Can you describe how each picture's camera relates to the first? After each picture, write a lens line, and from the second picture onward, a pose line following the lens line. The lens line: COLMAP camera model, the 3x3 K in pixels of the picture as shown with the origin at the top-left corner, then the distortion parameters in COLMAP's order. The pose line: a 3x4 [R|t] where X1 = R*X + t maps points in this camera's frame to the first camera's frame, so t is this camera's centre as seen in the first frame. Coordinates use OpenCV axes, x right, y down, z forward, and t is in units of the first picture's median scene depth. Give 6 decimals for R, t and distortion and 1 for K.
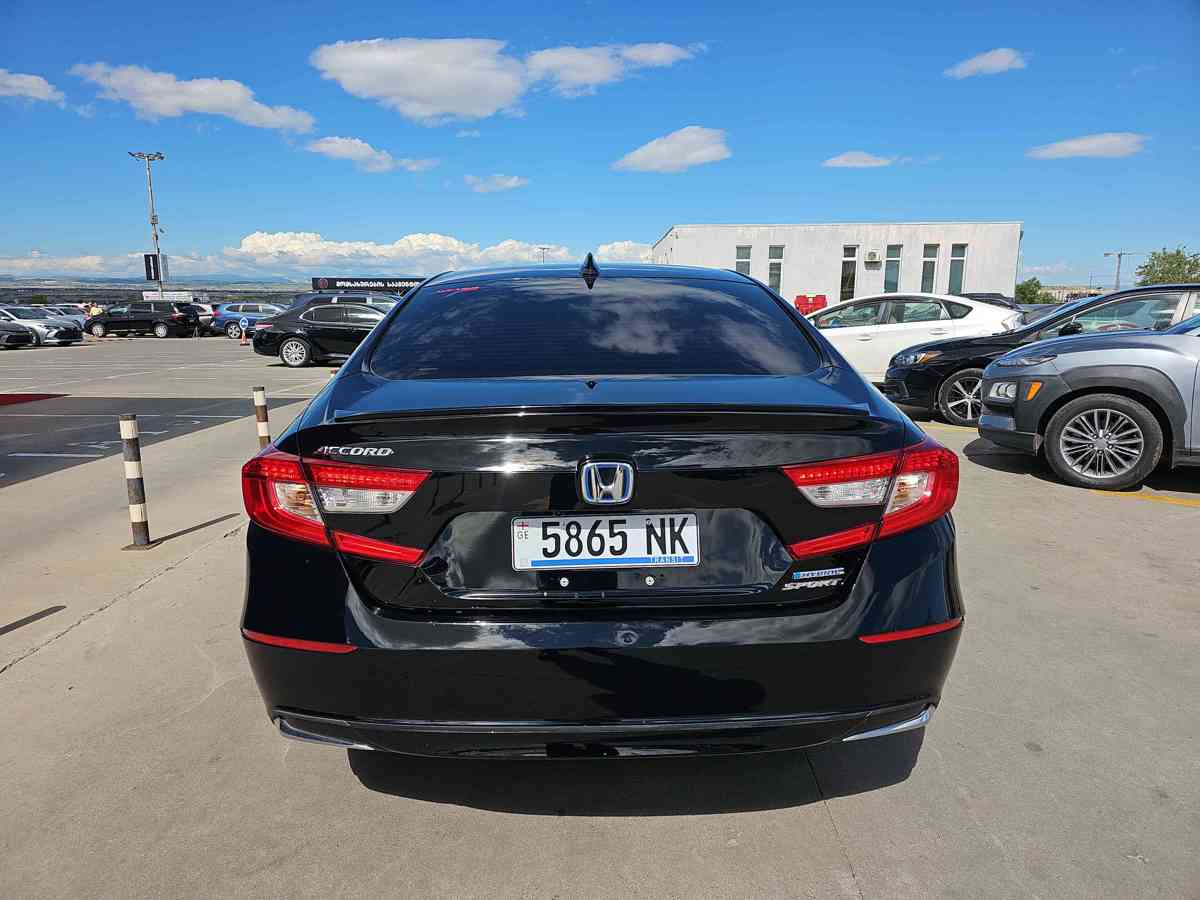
lens RADIAL K [[807.9, 0, 600.0], [0, 807.9, 450.0], [0, 0, 1]] dist [0.003308, -0.038937]
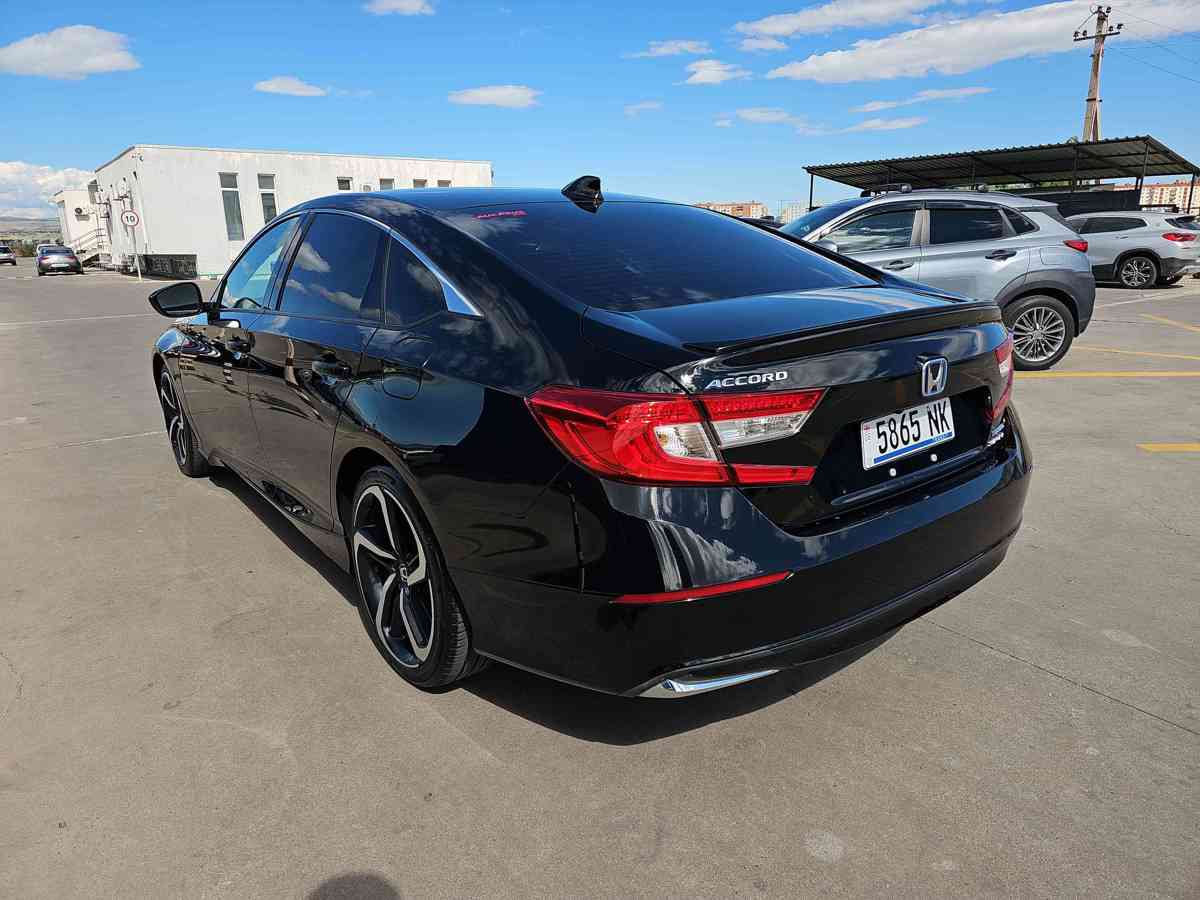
lens RADIAL K [[807.9, 0, 600.0], [0, 807.9, 450.0], [0, 0, 1]] dist [0.003308, -0.038937]
pose [[0.753191, -0.166105, 0.636484, -1.061333], [0.118393, 0.986023, 0.117224, -0.047556], [-0.647059, -0.012937, 0.762330, 0.405475]]
